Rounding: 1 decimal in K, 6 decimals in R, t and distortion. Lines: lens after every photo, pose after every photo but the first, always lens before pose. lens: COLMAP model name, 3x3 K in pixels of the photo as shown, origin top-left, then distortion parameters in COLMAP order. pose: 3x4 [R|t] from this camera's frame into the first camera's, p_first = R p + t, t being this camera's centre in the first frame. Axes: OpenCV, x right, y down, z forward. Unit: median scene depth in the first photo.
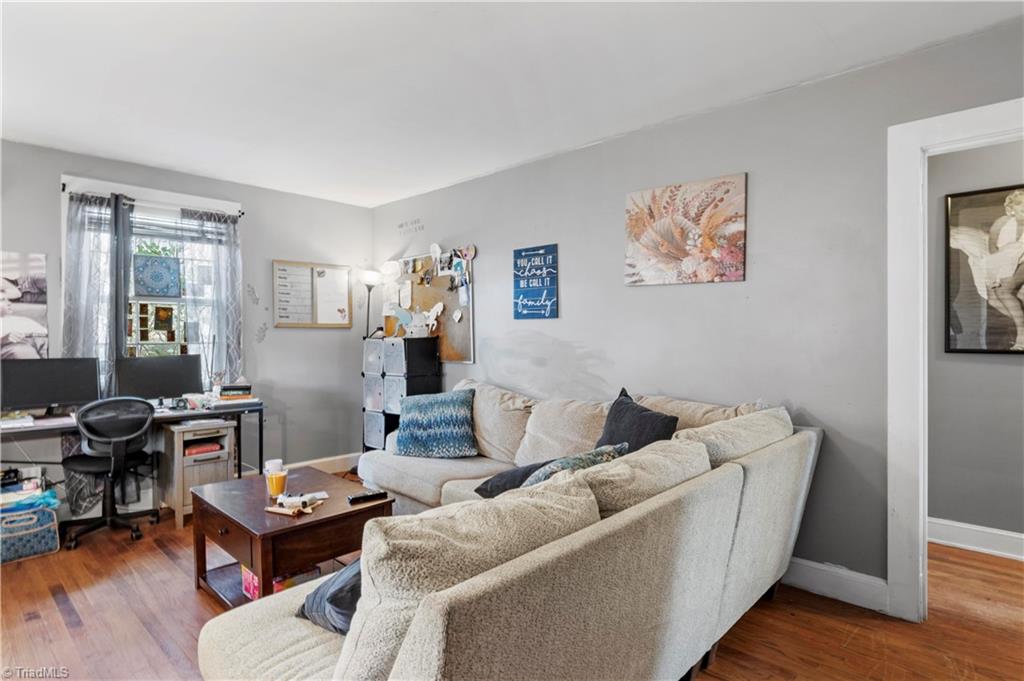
lens RADIAL K [[551.6, 0, 512.7], [0, 551.6, 339.1], [0, 0, 1]] dist [-0.001819, -0.000330]
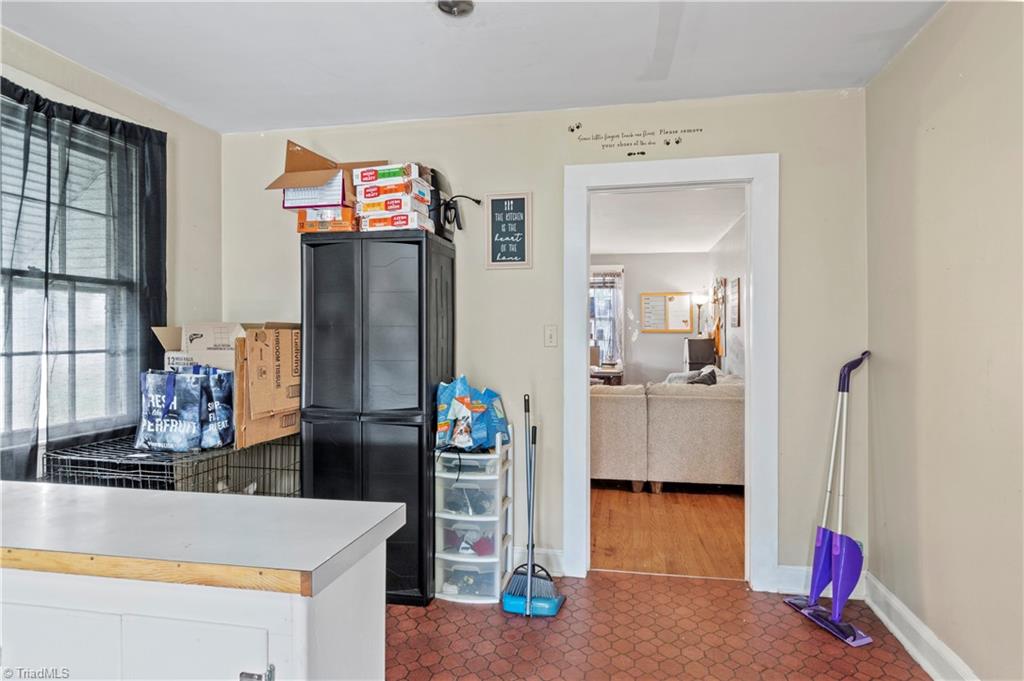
lens RADIAL K [[551.6, 0, 516.9], [0, 551.6, 337.6], [0, 0, 1]] dist [-0.001819, -0.000330]
pose [[0.529779, 0.007848, -0.848099, 0.814662], [-0.015751, 0.999876, -0.000587, 0.003135], [0.847989, 0.013670, 0.529837, -0.249367]]
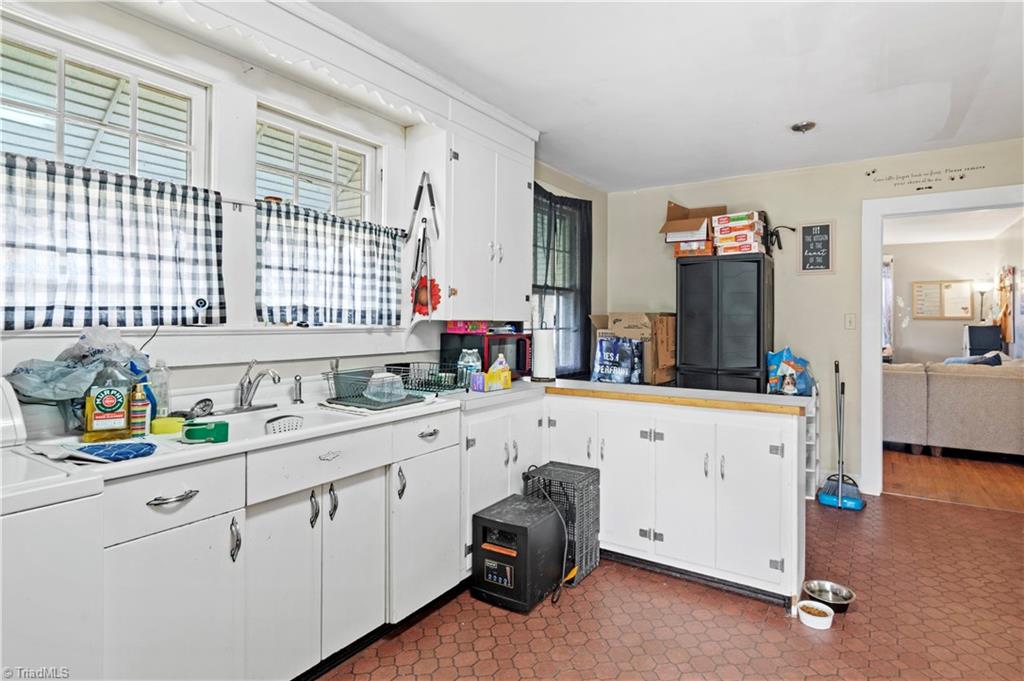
lens RADIAL K [[551.6, 0, 509.0], [0, 551.6, 318.2], [0, 0, 1]] dist [-0.001819, -0.000330]
pose [[0.167262, 0.001031, -0.985912, 1.107731], [-0.021331, 0.999769, -0.002573, 0.009412], [0.985682, 0.021461, 0.167245, -0.601993]]
